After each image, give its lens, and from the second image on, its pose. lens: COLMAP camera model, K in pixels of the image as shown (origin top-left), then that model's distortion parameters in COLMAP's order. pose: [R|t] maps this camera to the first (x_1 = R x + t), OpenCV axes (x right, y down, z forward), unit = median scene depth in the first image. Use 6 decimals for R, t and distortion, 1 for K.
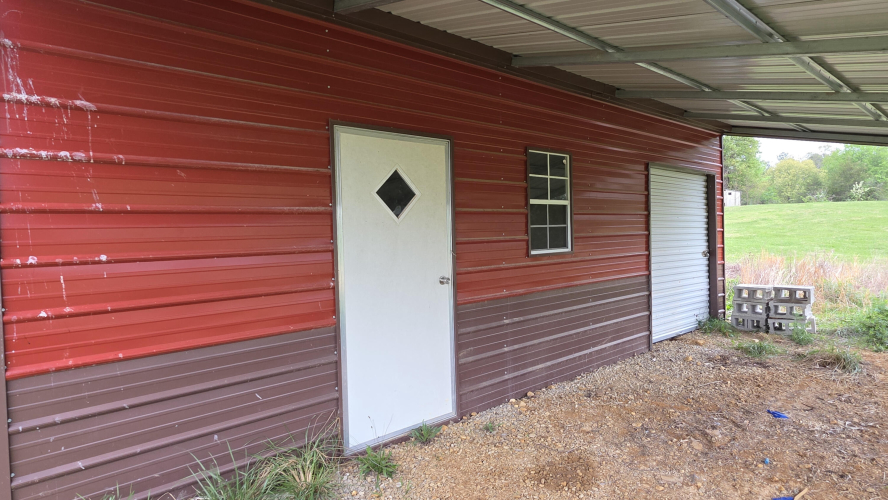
lens RADIAL K [[466.6, 0, 458.5], [0, 466.6, 232.9], [0, 0, 1]] dist [0.001474, -0.000728]
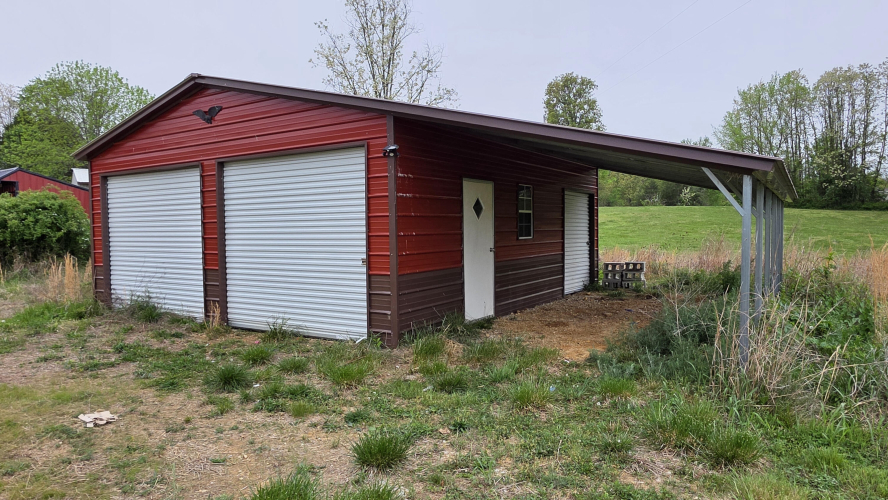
lens RADIAL K [[576.6, 0, 442.5], [0, 576.6, 248.5], [0, 0, 1]] dist [0.001753, 0.000104]
pose [[0.954360, 0.001449, 0.298655, -0.603741], [-0.009485, 0.999631, 0.025459, 0.019154], [-0.298508, -0.027130, 0.954022, -0.825458]]
